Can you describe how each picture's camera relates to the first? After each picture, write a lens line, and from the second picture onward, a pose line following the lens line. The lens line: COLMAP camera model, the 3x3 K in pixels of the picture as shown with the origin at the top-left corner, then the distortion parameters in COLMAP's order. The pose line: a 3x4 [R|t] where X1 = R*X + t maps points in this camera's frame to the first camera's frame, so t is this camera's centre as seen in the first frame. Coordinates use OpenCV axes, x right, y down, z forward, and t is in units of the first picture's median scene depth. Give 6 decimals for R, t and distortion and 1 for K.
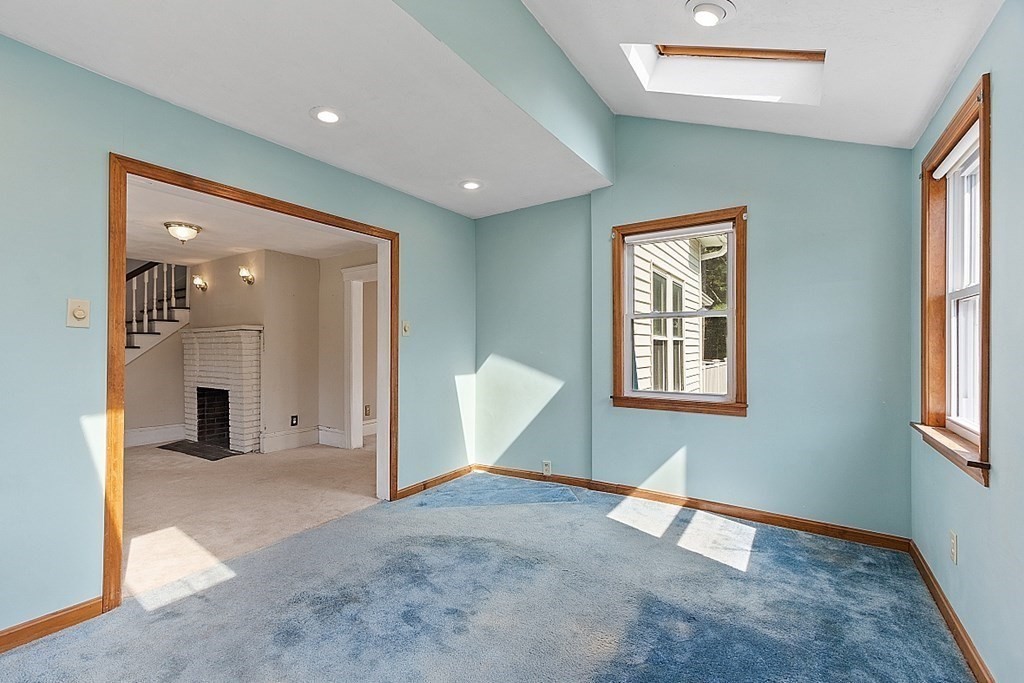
lens RADIAL K [[450.6, 0, 486.6], [0, 450.6, 350.5], [0, 0, 1]] dist [0.009544, 0.000059]
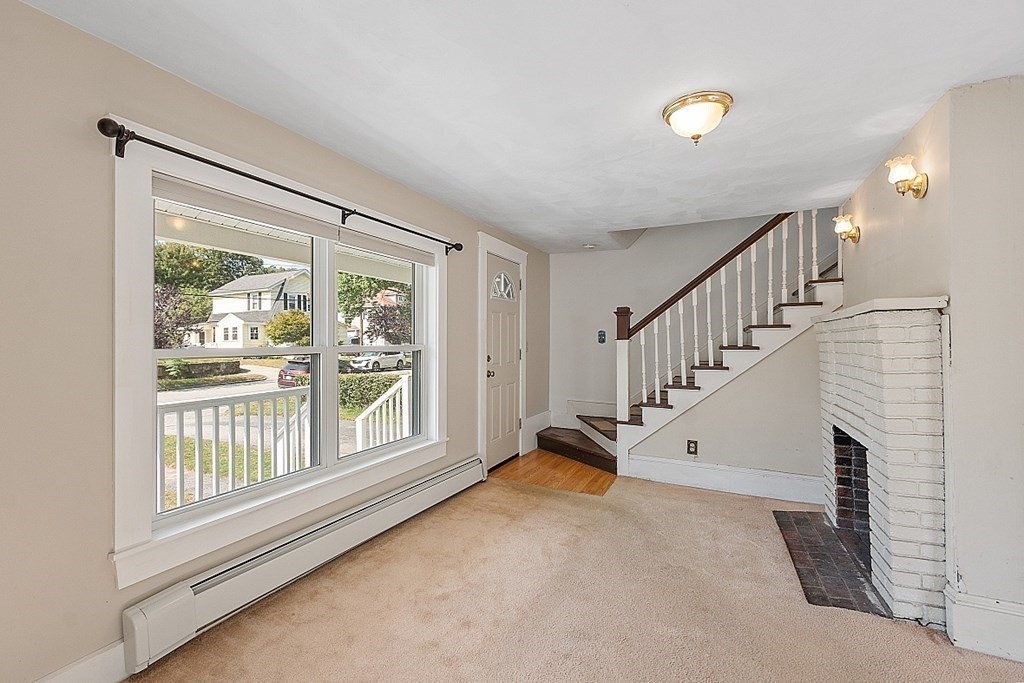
lens RADIAL K [[460.7, 0, 493.7], [0, 460.7, 339.2], [0, 0, 1]] dist [0.004442, -0.000465]
pose [[0.144716, -0.011576, -0.989406, -0.164951], [0.006810, 0.999920, -0.010703, -0.016510], [0.989450, -0.005189, 0.144783, 0.547351]]
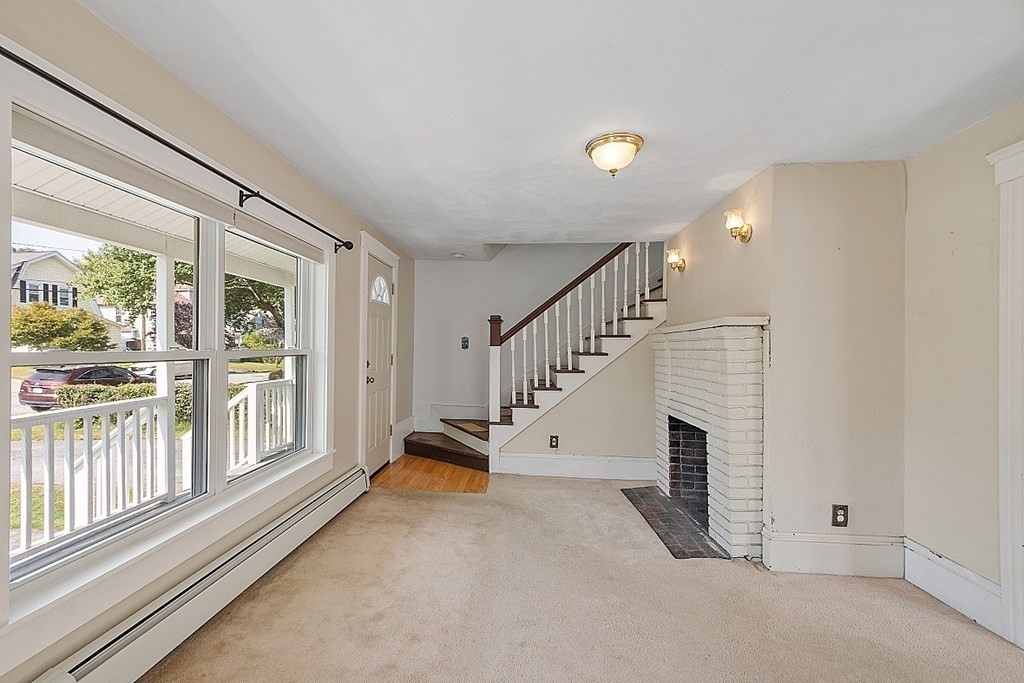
lens RADIAL K [[452.8, 0, 490.2], [0, 452.8, 349.2], [0, 0, 1]] dist [0.007526, -0.000193]
pose [[0.506639, 0.000264, -0.862158, -0.203124], [-0.000798, 1.000000, -0.000163, -0.016632], [0.862158, 0.000770, 0.506639, 0.449569]]
